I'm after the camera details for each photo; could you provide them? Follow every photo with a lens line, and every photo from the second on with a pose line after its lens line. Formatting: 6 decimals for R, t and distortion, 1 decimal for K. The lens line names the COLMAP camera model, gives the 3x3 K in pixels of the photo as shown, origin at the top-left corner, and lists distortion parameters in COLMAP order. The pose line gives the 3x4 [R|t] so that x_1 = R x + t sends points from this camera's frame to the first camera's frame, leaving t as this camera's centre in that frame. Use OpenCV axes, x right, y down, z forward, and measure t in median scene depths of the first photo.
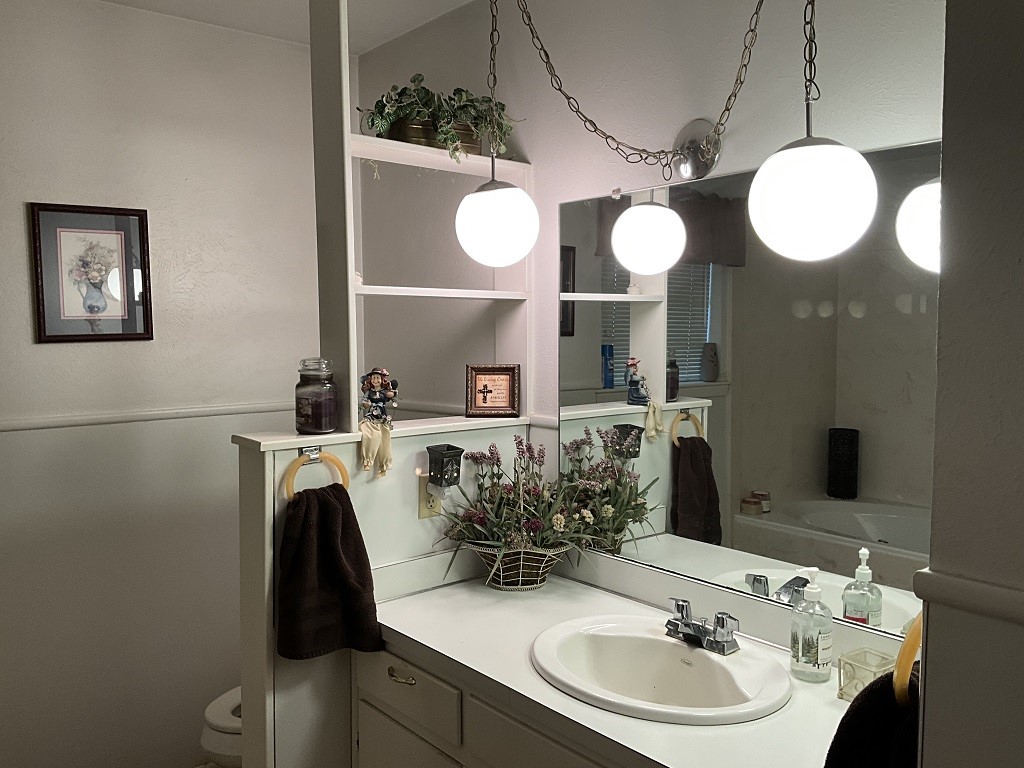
lens RADIAL K [[855.5, 0, 510.6], [0, 855.5, 380.4], [0, 0, 1]] dist [0.055986, -0.083754]
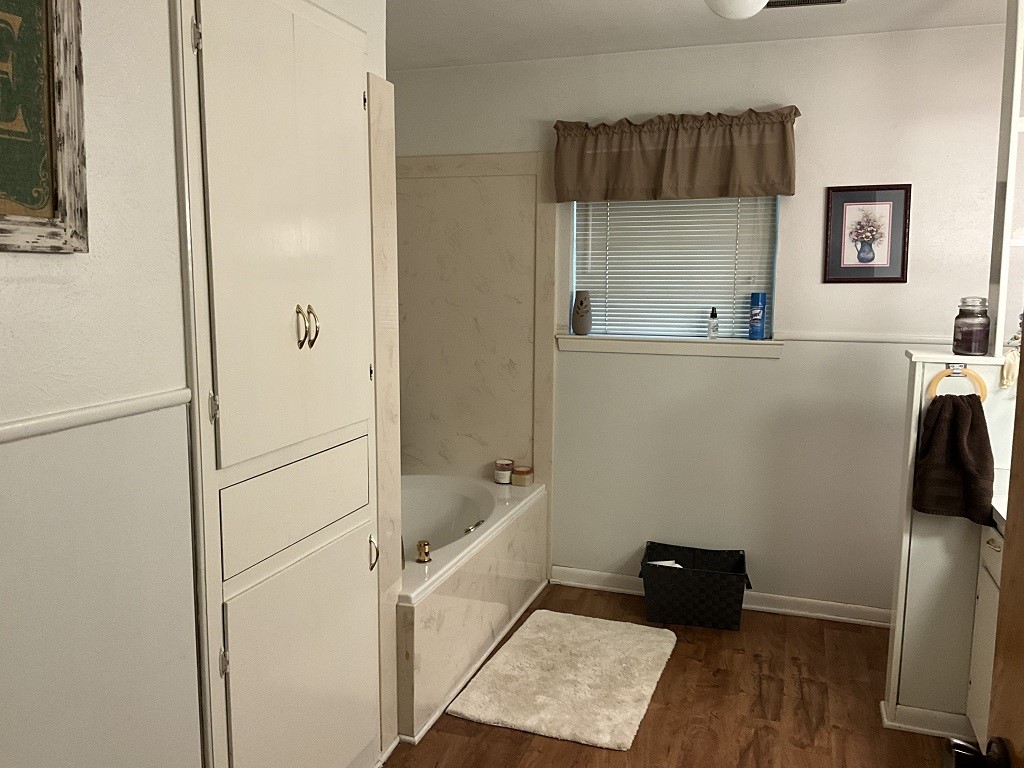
lens RADIAL K [[855.5, 0, 511.2], [0, 855.5, 382.4], [0, 0, 1]] dist [0.055986, -0.083754]
pose [[0.528092, 0.116523, -0.841155, 0.514754], [-0.065021, 0.993181, 0.096762, 0.021371], [0.846694, 0.003593, 0.532068, -0.284771]]
